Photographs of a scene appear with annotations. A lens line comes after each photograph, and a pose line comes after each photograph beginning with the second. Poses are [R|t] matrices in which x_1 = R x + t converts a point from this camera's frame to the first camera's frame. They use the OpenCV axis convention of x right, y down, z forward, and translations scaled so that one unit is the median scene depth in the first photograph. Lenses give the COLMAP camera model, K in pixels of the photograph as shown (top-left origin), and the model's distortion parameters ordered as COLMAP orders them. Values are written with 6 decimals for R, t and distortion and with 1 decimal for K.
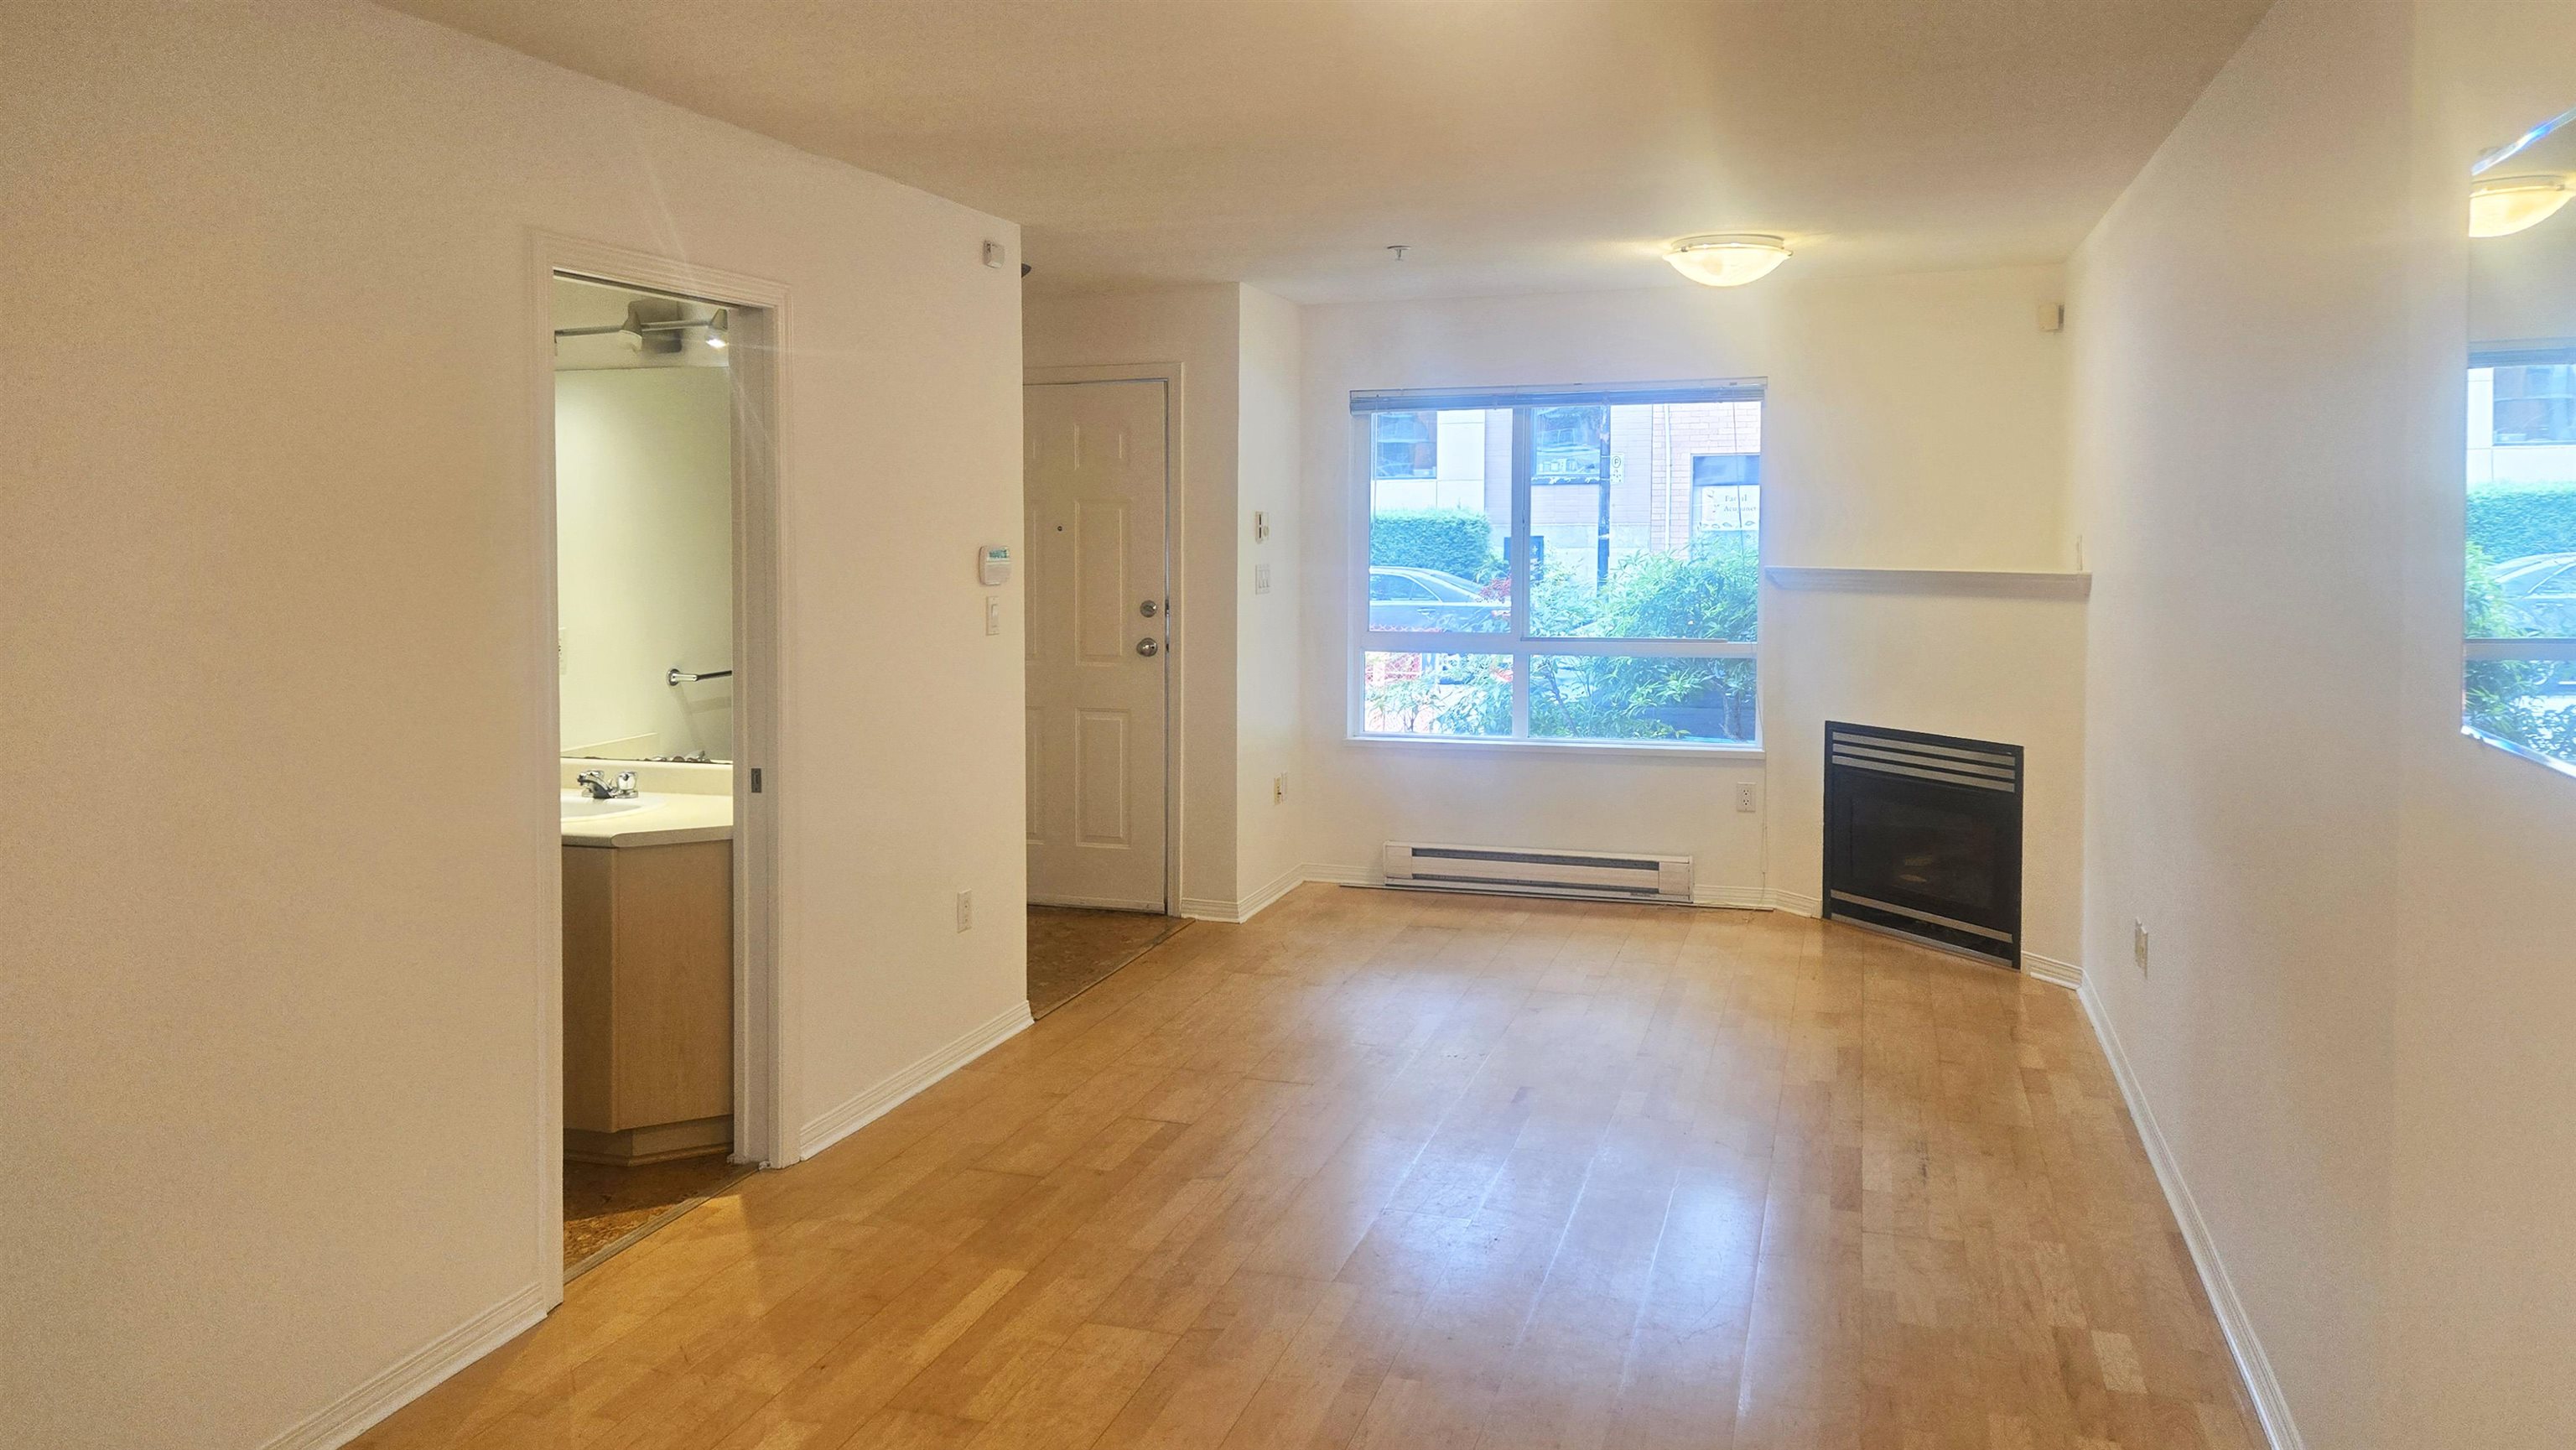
lens RADIAL K [[1894.1, 0, 1284.4], [0, 1894.1, 812.8], [0, 0, 1]] dist [0.081214, 0.000305]
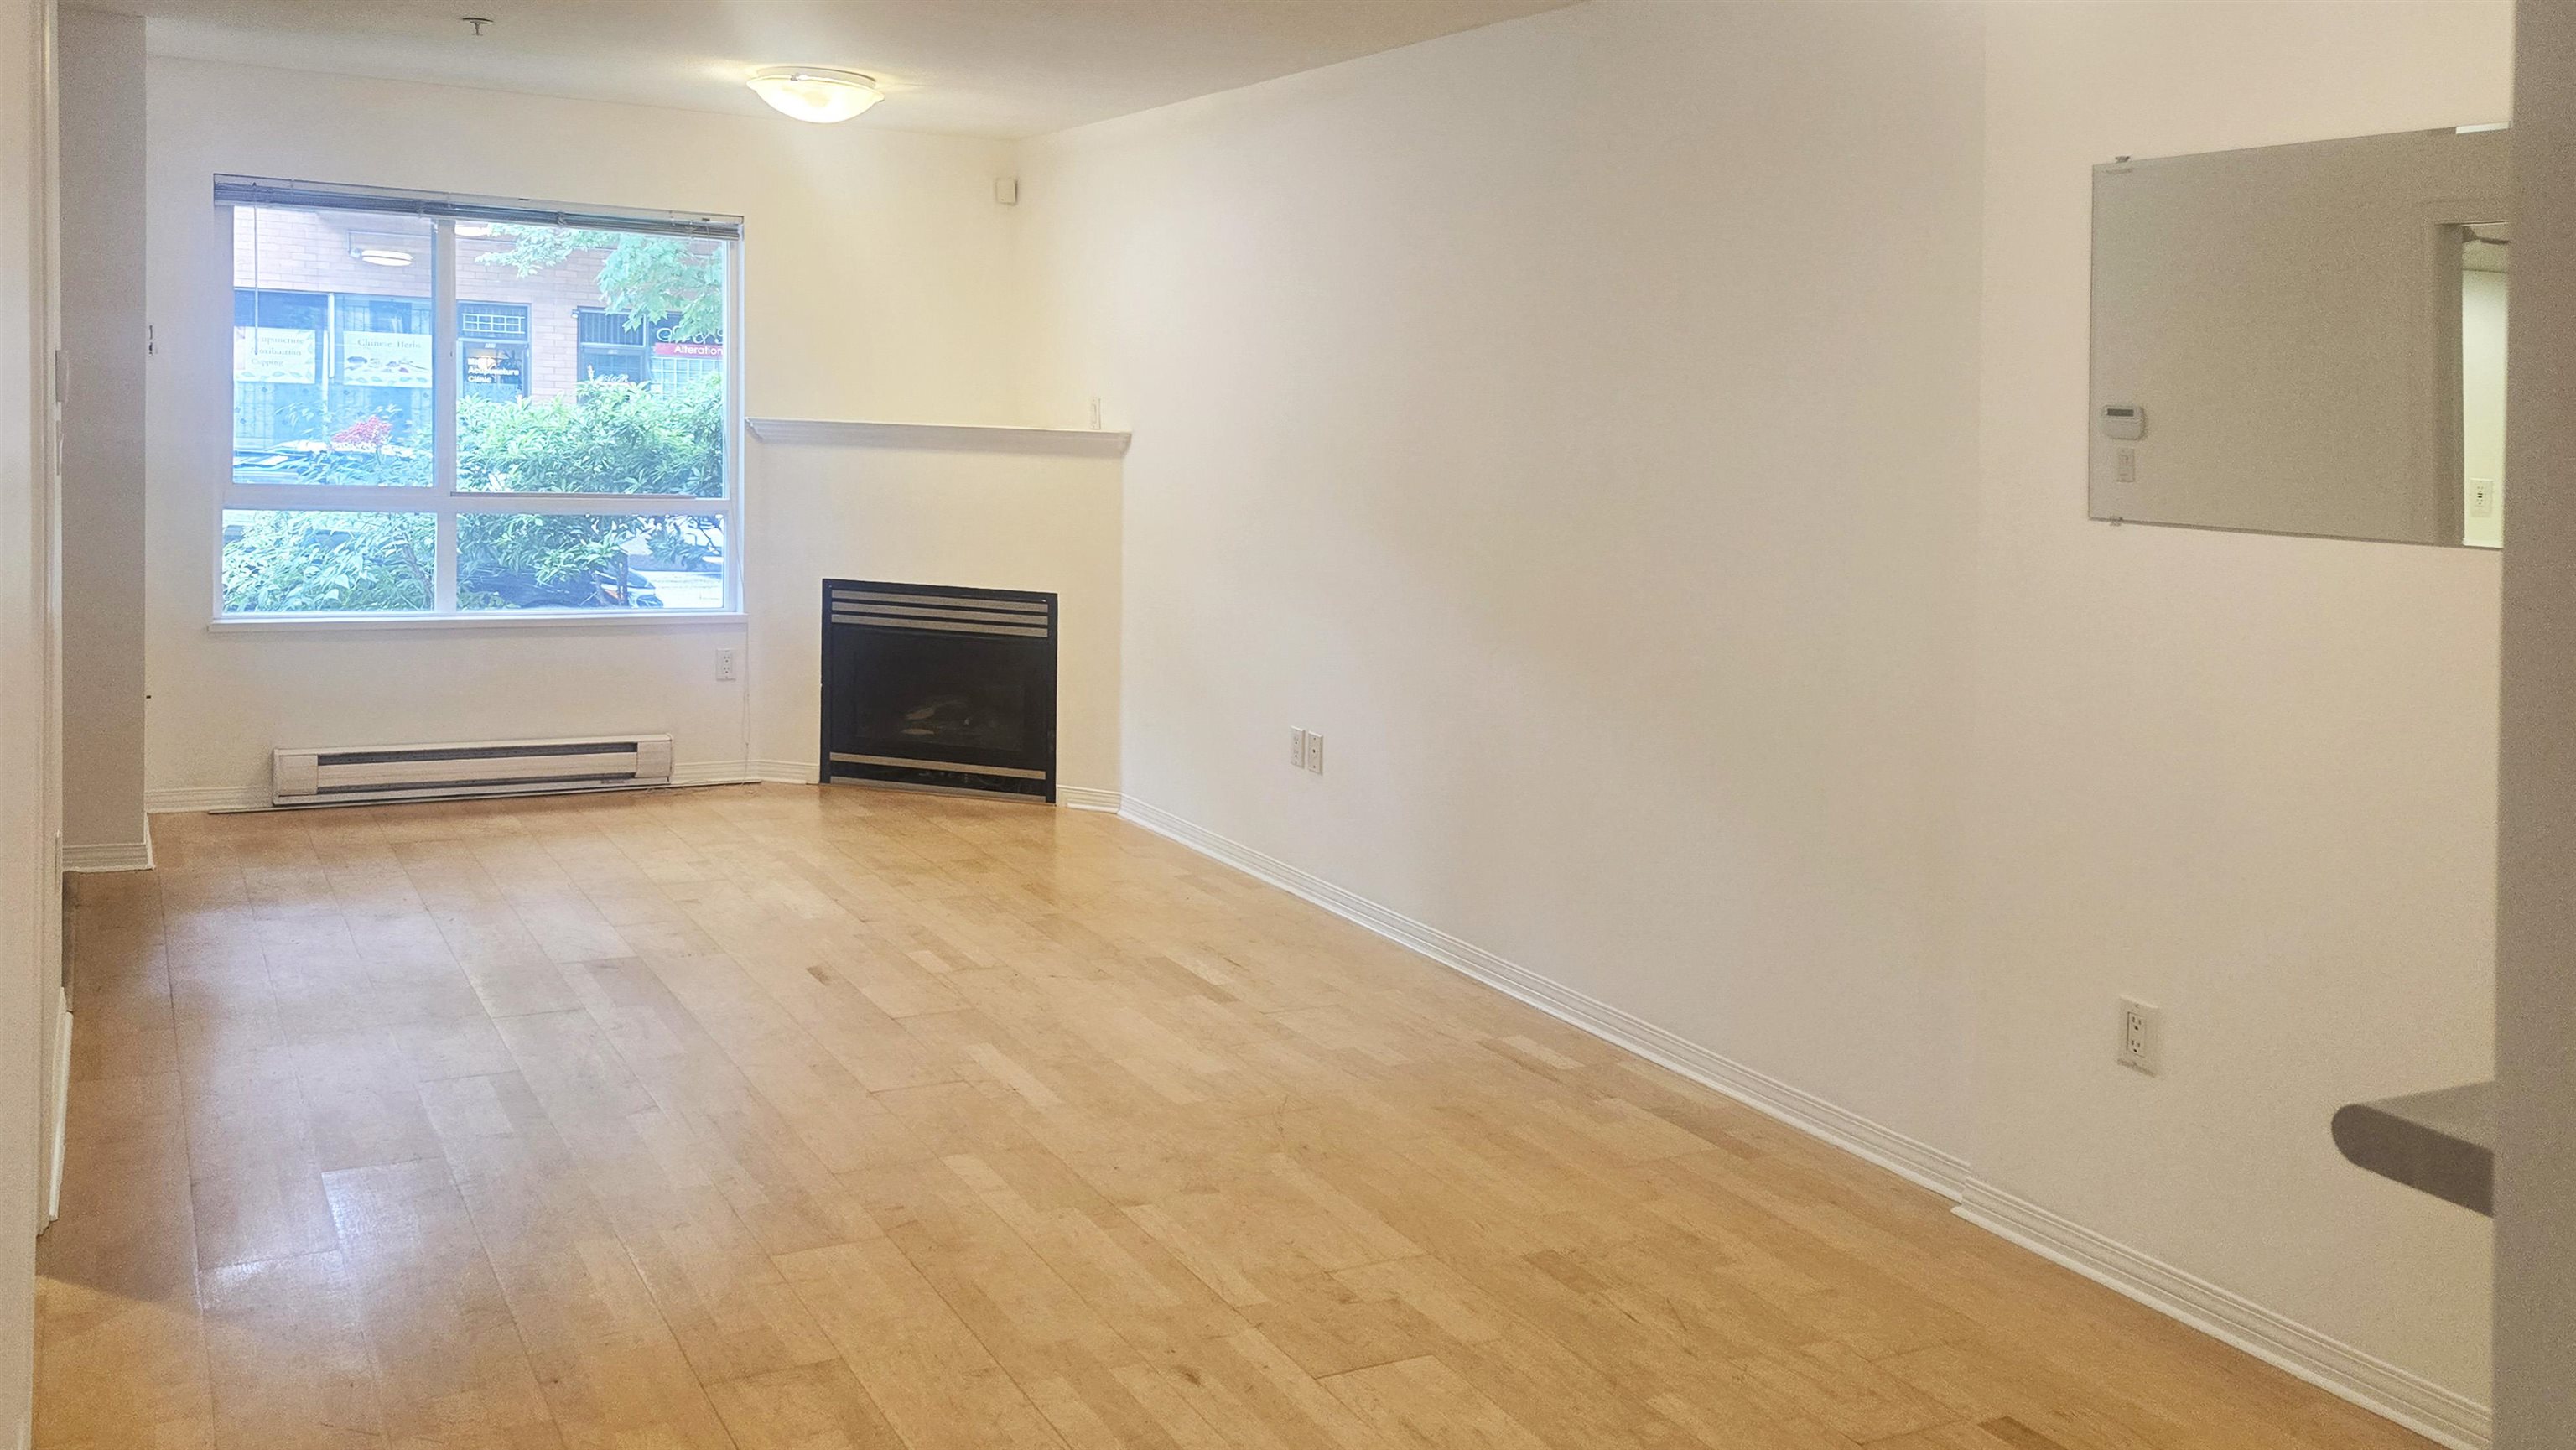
lens RADIAL K [[2115.0, 0, 1288.0], [0, 2115.0, 725.0], [0, 0, 1]] dist [0.100336, 0.003492]
pose [[0.695475, -0.081506, 0.713913, -0.332967], [0.077492, 0.996259, 0.038250, 0.002980], [-0.714360, 0.028720, 0.699189, 0.074081]]
